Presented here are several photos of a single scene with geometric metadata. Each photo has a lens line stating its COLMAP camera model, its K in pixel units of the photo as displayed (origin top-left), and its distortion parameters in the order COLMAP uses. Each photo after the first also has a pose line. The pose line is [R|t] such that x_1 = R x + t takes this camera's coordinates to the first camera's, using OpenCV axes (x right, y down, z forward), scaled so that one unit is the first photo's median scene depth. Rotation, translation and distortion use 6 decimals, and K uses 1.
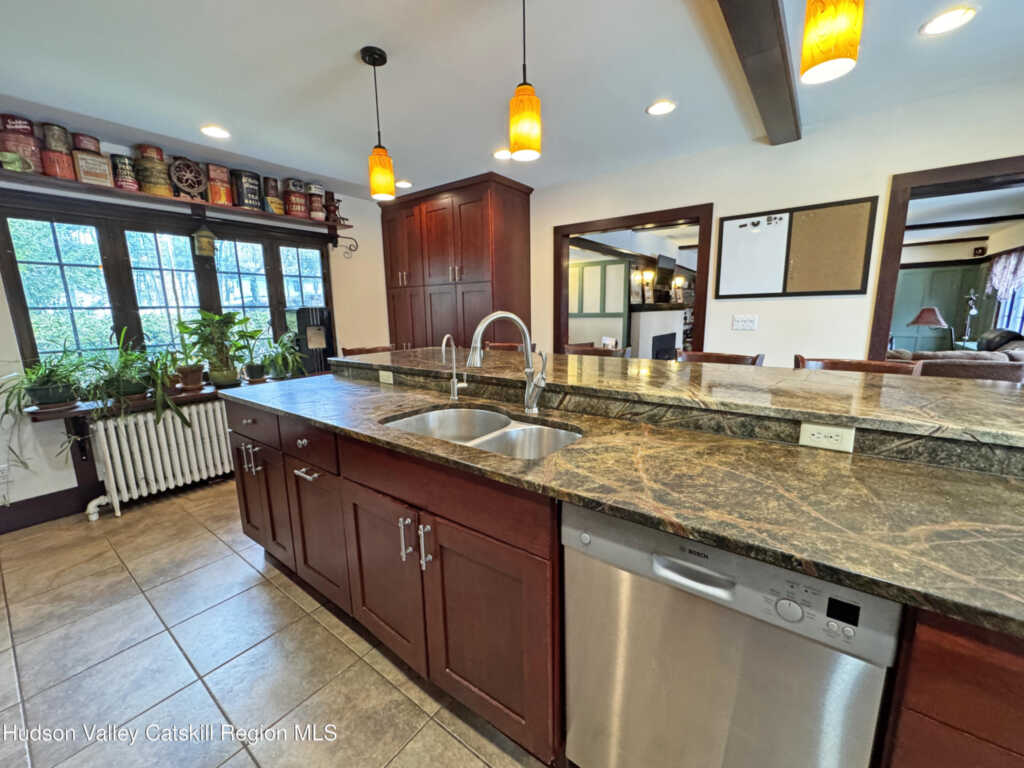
lens RADIAL K [[409.9, 0, 508.0], [0, 409.9, 383.5], [0, 0, 1]] dist [0.004621, 0.000107]
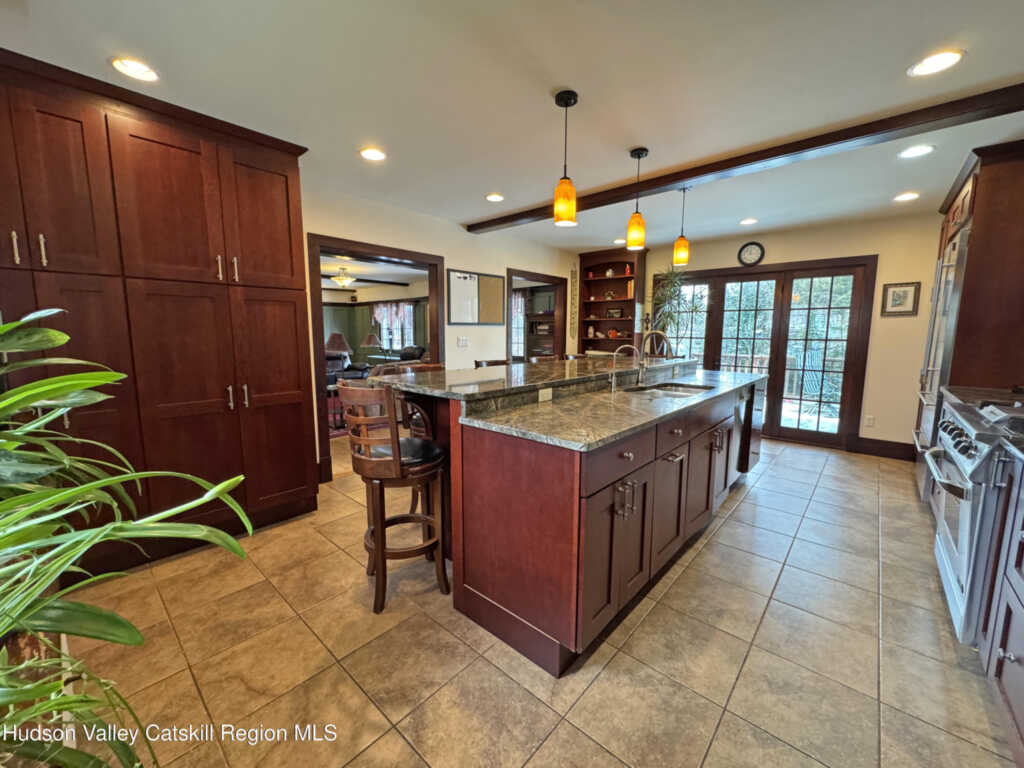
lens RADIAL K [[409.9, 0, 508.2], [0, 409.9, 384.9], [0, 0, 1]] dist [0.004621, 0.000107]
pose [[0.085019, -0.113812, 0.989858, -0.978148], [0.174121, 0.979865, 0.097708, -0.115567], [-0.981047, 0.164048, 0.103125, 0.754596]]
